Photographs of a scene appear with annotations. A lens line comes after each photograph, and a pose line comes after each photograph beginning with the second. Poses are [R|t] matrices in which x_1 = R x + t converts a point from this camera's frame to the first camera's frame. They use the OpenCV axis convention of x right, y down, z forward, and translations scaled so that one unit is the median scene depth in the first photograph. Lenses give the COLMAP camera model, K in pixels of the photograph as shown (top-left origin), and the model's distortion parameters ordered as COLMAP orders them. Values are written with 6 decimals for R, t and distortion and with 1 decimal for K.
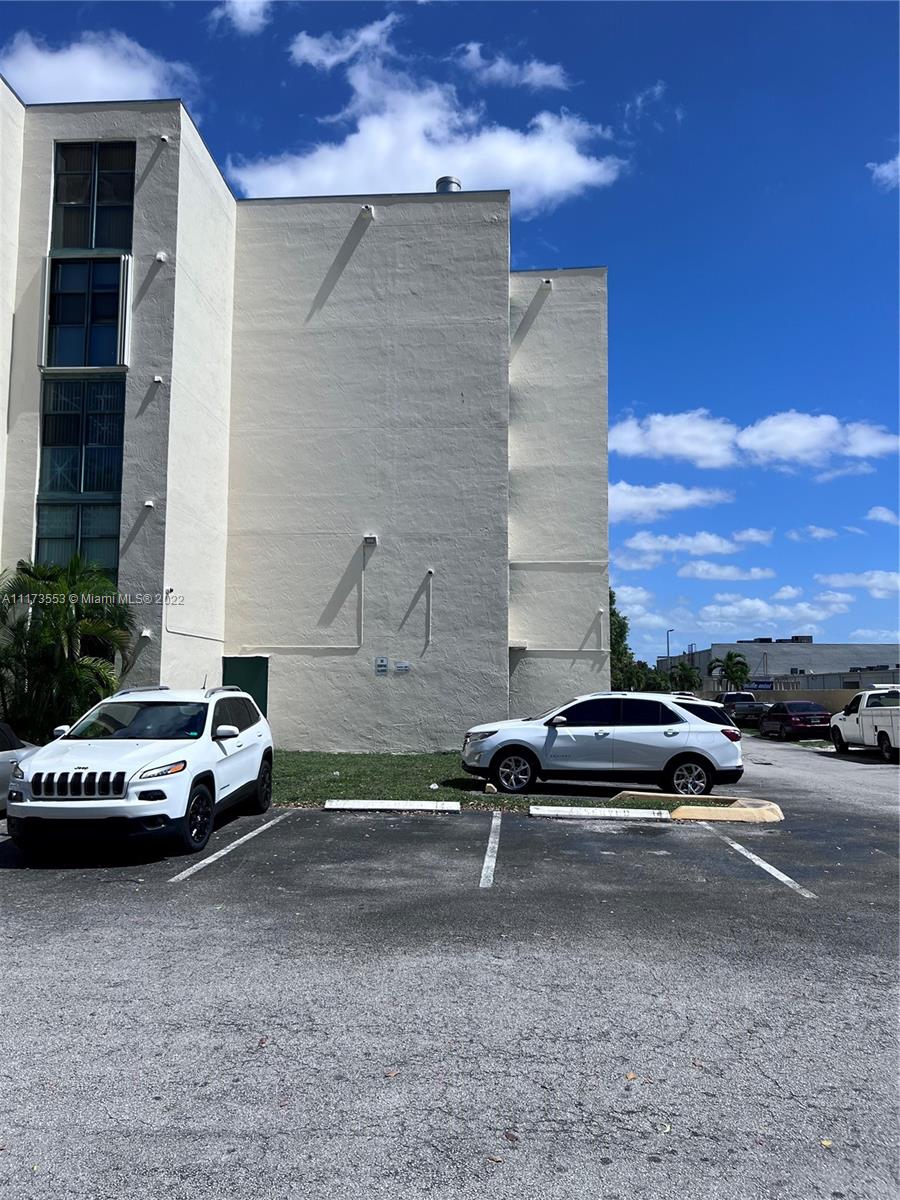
lens RADIAL K [[885.3, 0, 450.0], [0, 885.3, 600.0], [0, 0, 1]] dist [0.080584, -0.111251]
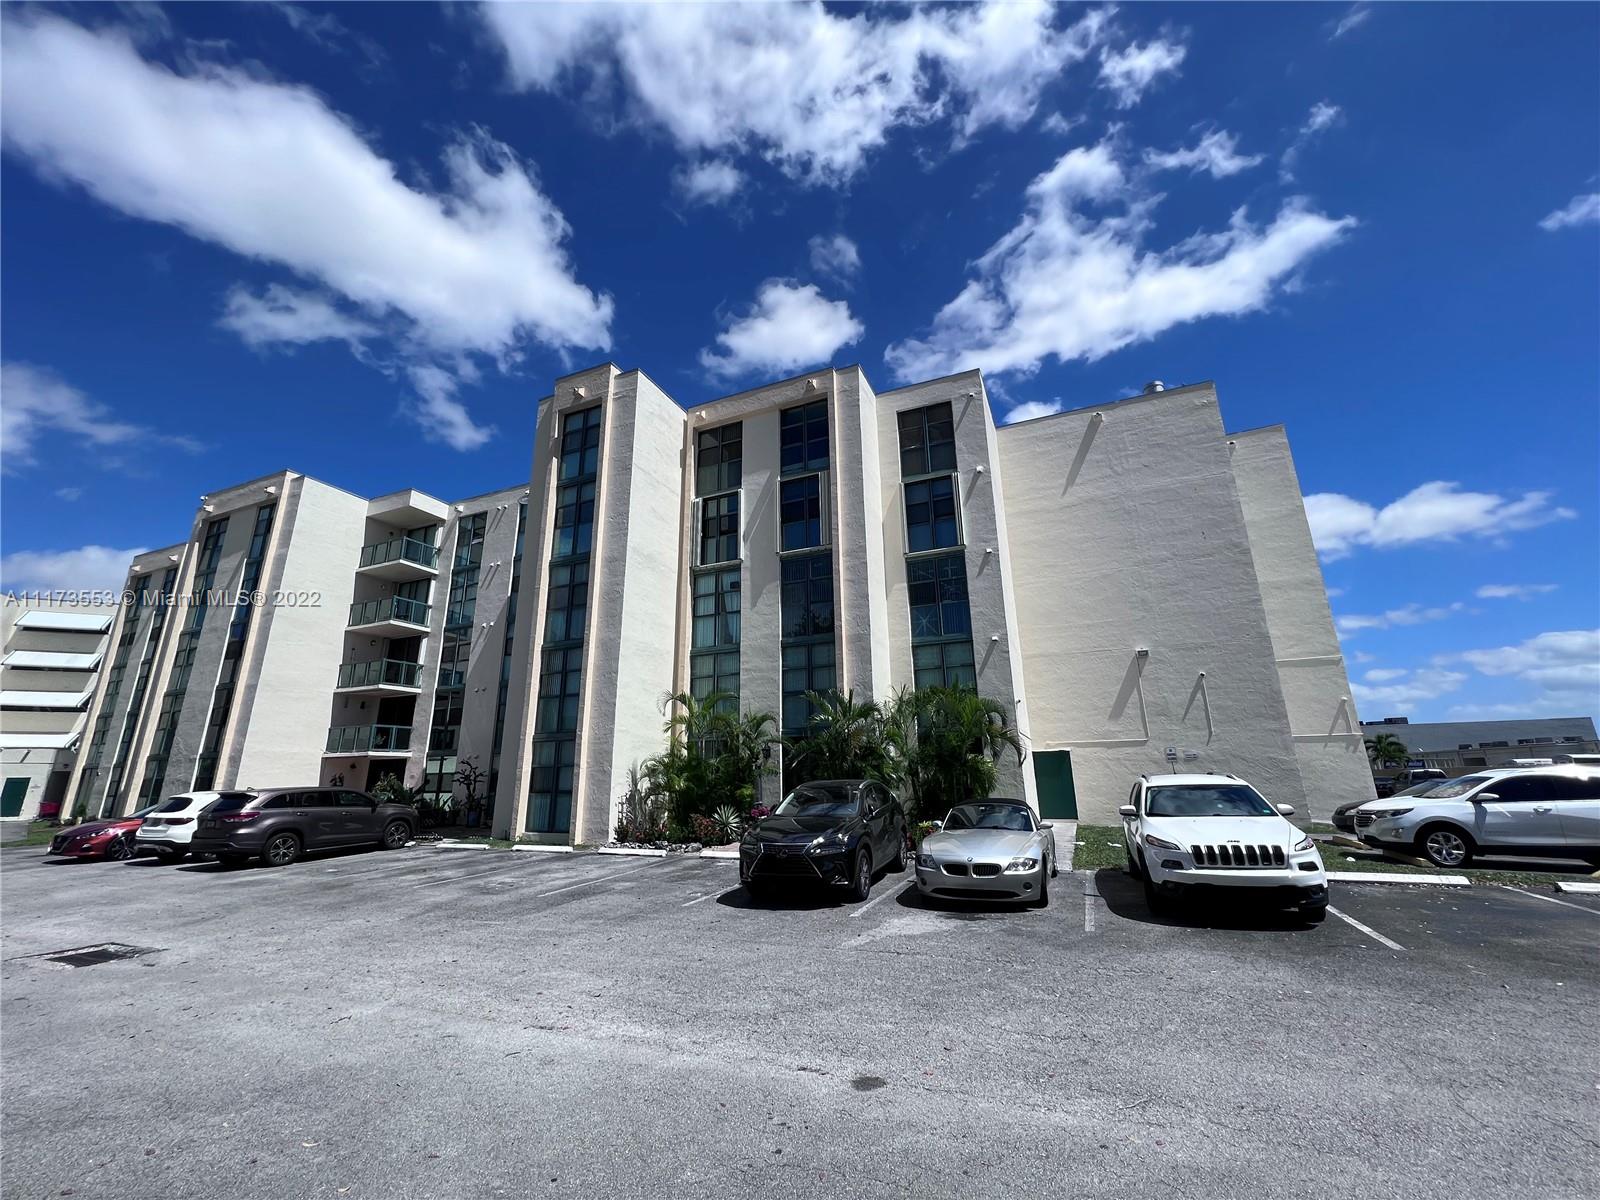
lens RADIAL K [[630.3, 0, 800.0], [0, 630.3, 600.0], [0, 0, 1]] dist [0.001404, 0.000324]
pose [[0.947069, -0.111516, -0.301038, -0.275732], [0.056606, 0.981044, -0.185333, -0.002435], [0.316000, 0.158482, 0.935429, -0.011083]]
